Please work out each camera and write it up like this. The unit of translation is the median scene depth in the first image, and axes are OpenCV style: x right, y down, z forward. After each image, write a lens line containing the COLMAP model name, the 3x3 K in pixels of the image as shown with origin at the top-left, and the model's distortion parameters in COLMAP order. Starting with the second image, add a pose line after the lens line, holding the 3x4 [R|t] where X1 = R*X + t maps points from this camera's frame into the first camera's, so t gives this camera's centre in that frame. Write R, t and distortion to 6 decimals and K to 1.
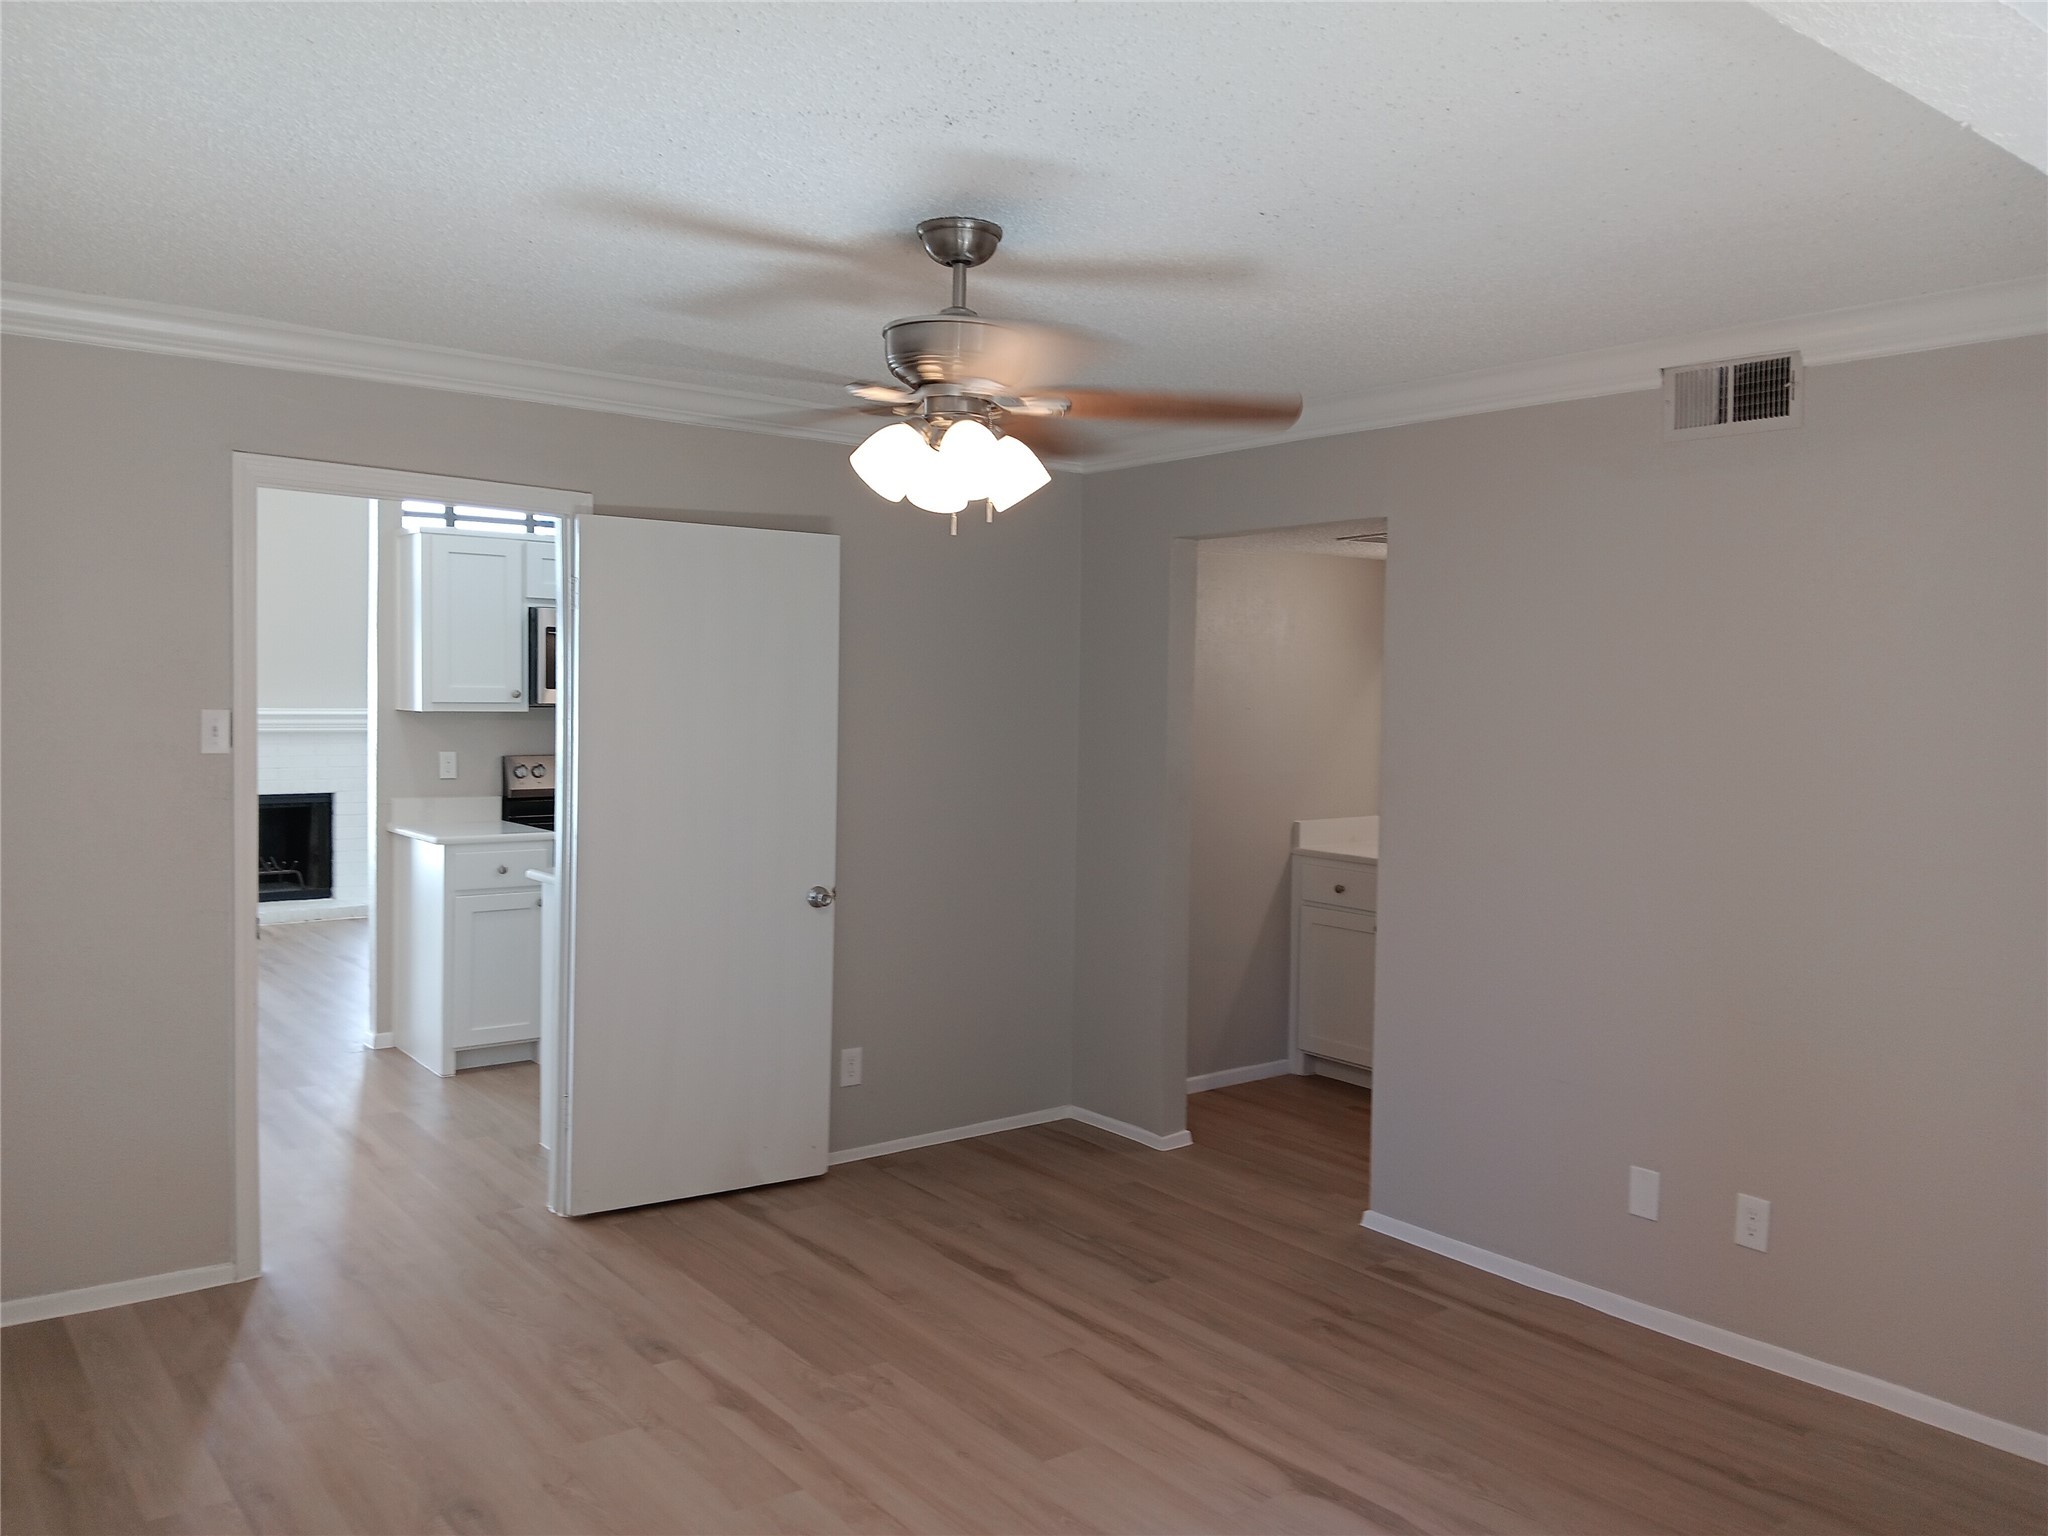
lens RADIAL K [[1596.0, 0, 1024.0], [0, 1596.0, 768.0], [0, 0, 1]] dist [0.110617, -0.191986]
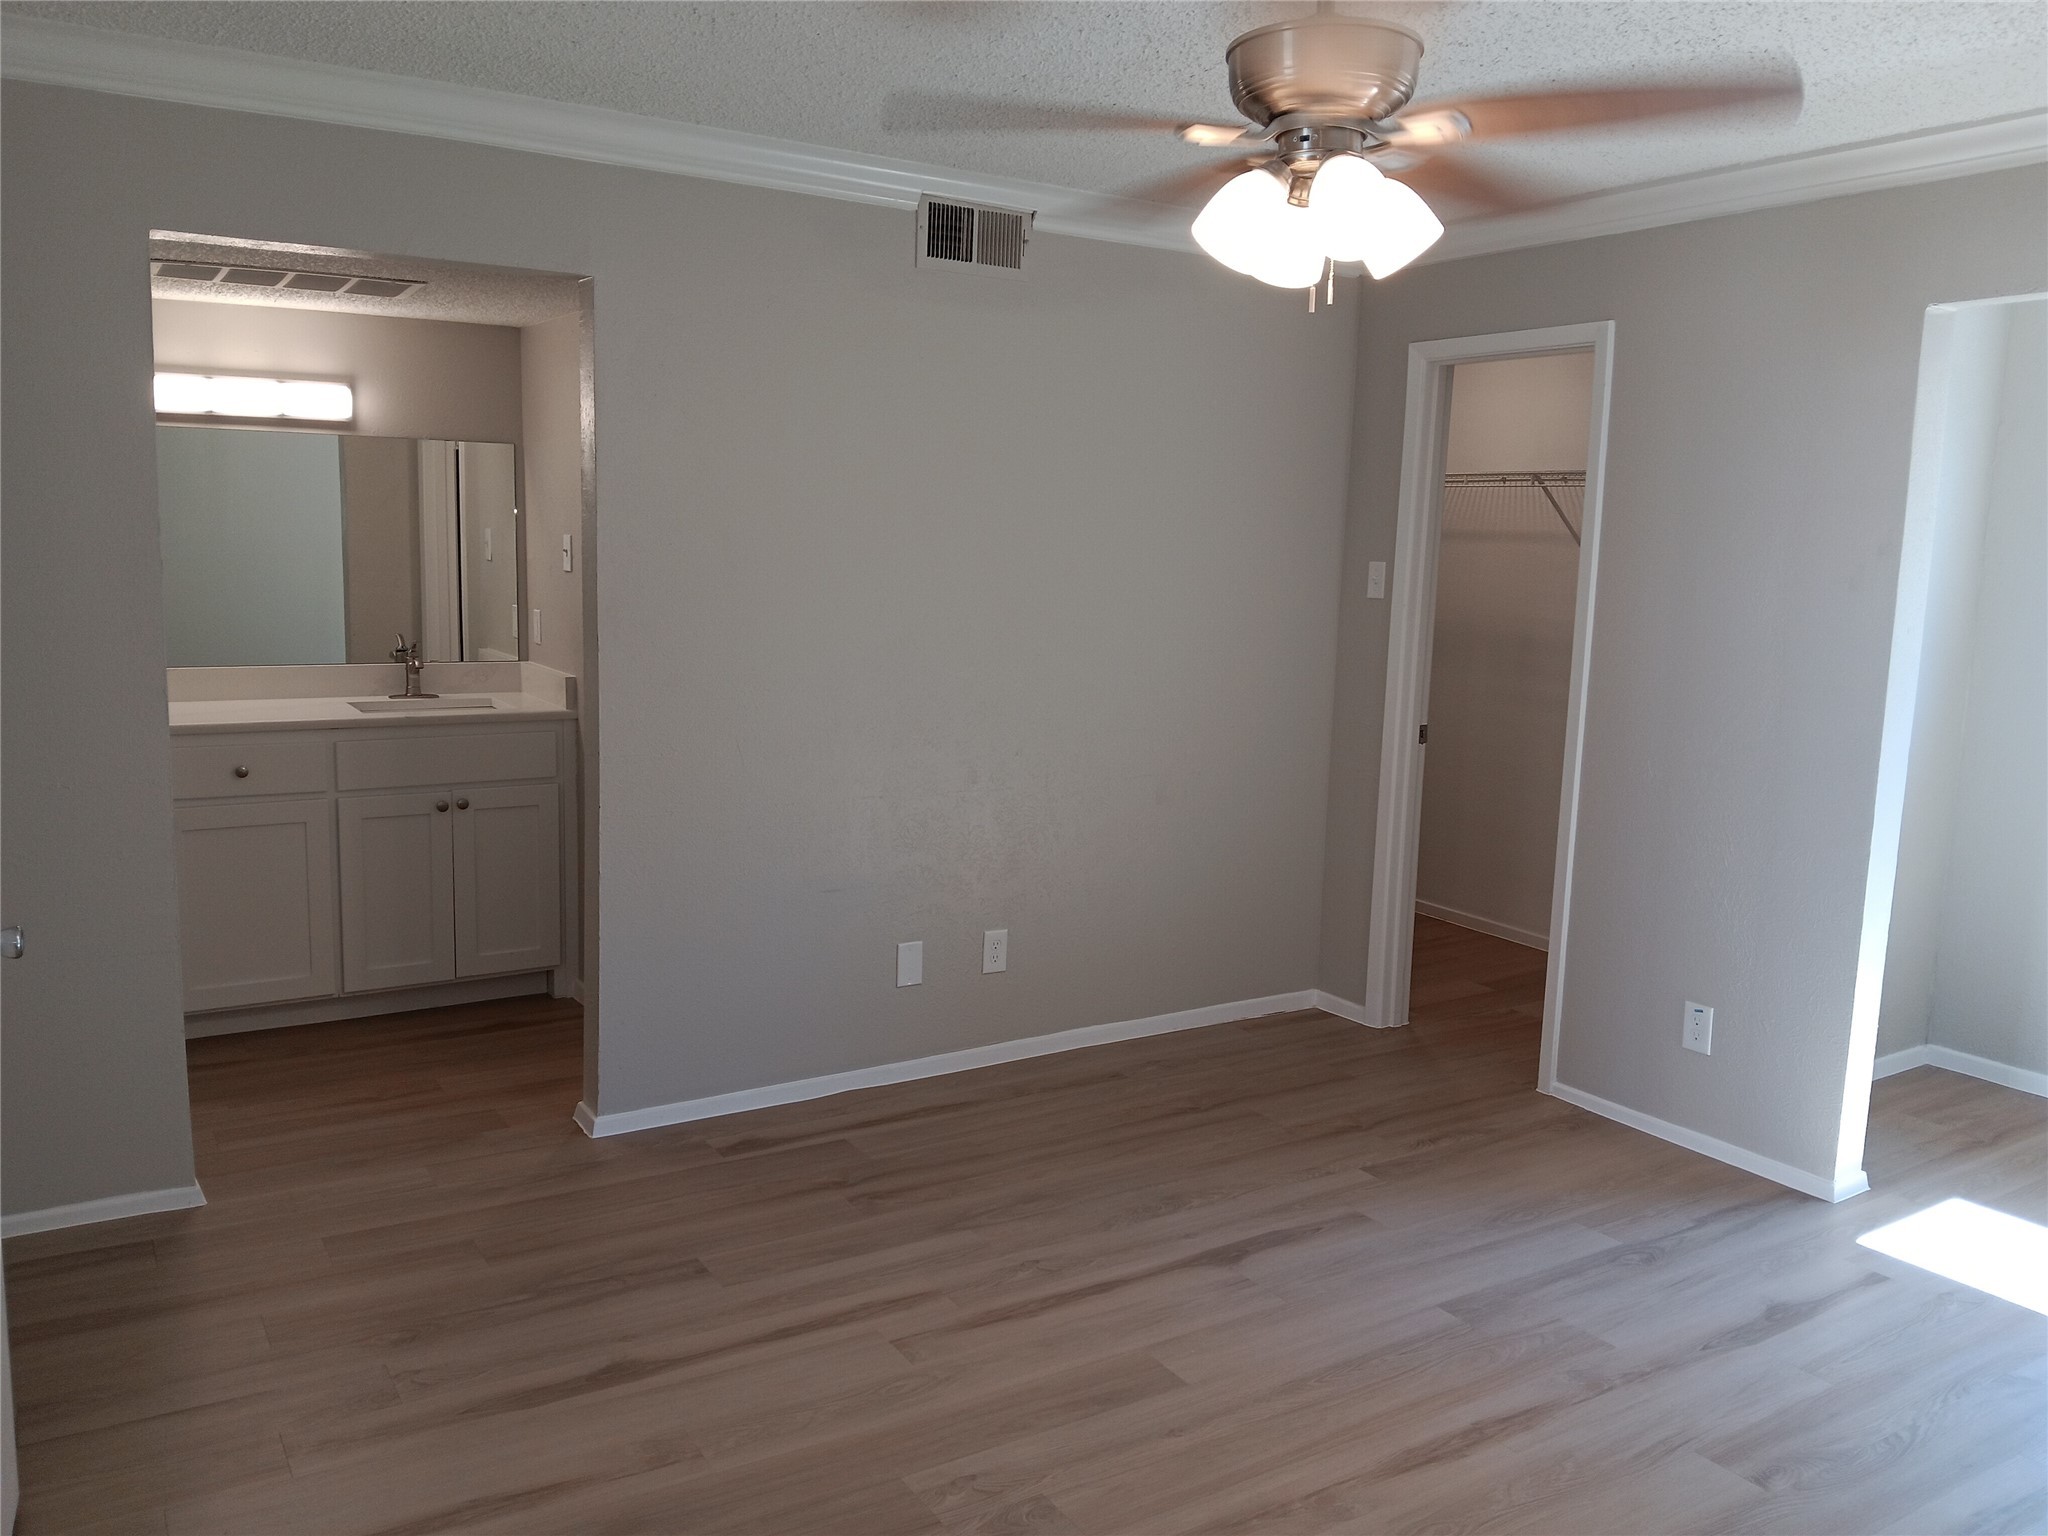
lens RADIAL K [[1596.0, 0, 1024.0], [0, 1596.0, 768.0], [0, 0, 1]] dist [0.110617, -0.191986]
pose [[0.105844, -0.161854, 0.981122, -0.711583], [0.025892, 0.986778, 0.159994, -0.047498], [-0.994046, 0.008469, 0.108636, 0.856405]]
